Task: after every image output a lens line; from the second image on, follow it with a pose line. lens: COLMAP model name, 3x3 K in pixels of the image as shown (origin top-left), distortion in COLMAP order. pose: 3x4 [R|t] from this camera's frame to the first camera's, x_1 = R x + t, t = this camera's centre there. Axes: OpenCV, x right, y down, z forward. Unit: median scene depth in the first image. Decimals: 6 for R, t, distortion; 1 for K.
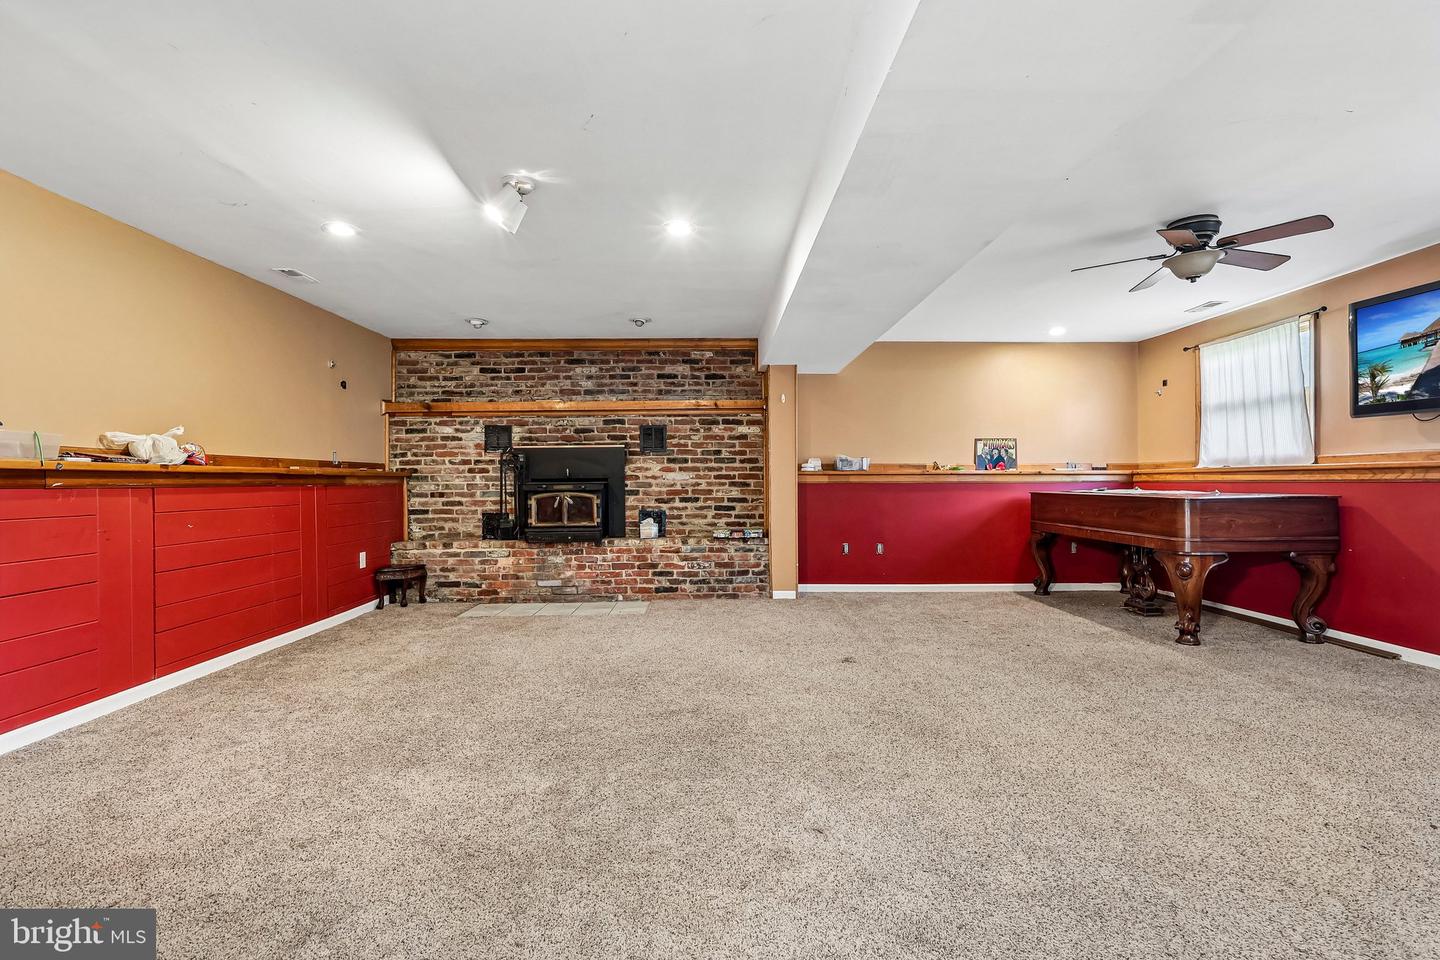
lens RADIAL K [[664.0, 0, 716.7], [0, 664.0, 480.1], [0, 0, 1]] dist [-0.007231, 0.001009]
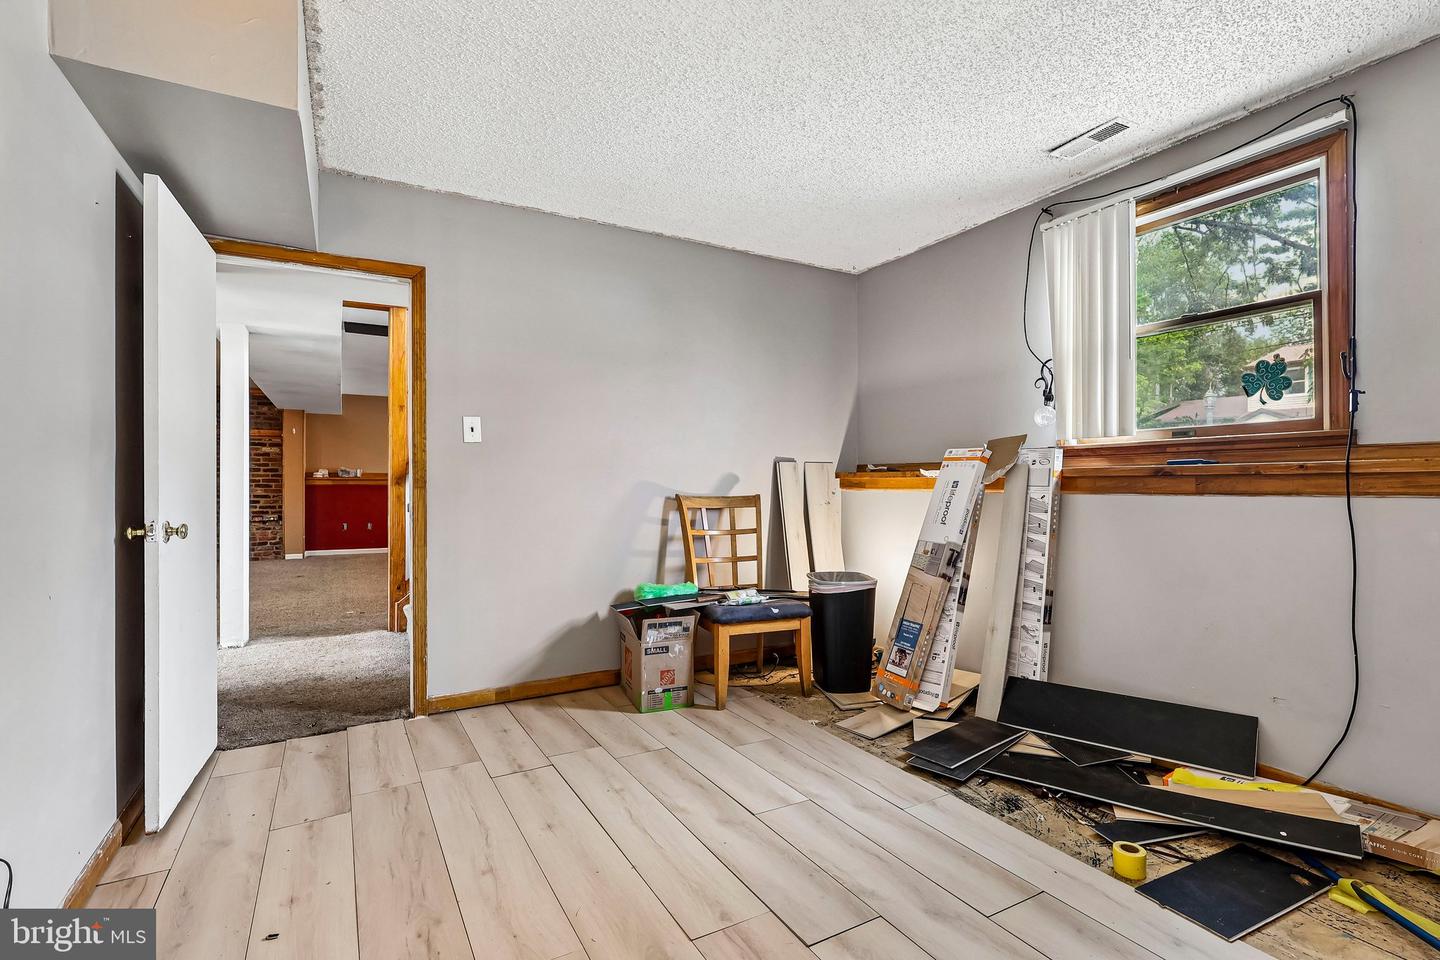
lens RADIAL K [[664.0, 0, 712.7], [0, 664.0, 481.3], [0, 0, 1]] dist [-0.007231, 0.001009]
pose [[0.880082, 0.004041, 0.474805, 0.218740], [-0.002848, 0.999991, -0.003231, -0.002121], [-0.474813, 0.001491, 0.880085, -0.800183]]
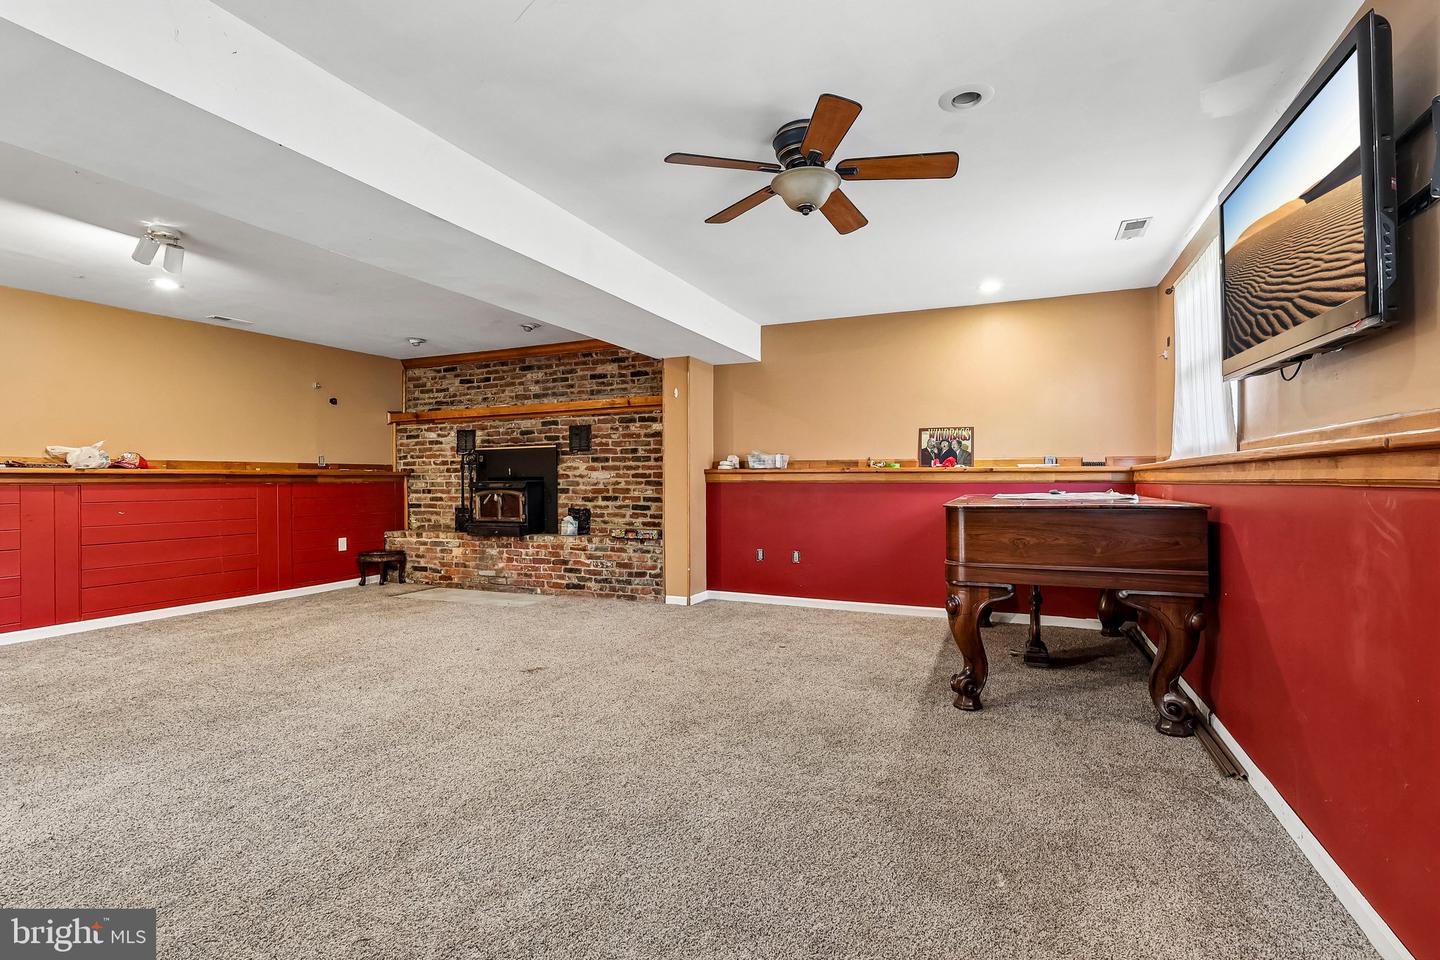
lens RADIAL K [[664.0, 0, 717.7], [0, 664.0, 480.3], [0, 0, 1]] dist [-0.007231, 0.001009]
pose [[0.908314, 0.001862, -0.418286, 0.527107], [0.000197, 0.999988, 0.004880, -0.002786], [0.418290, -0.004515, 0.908302, 0.158643]]
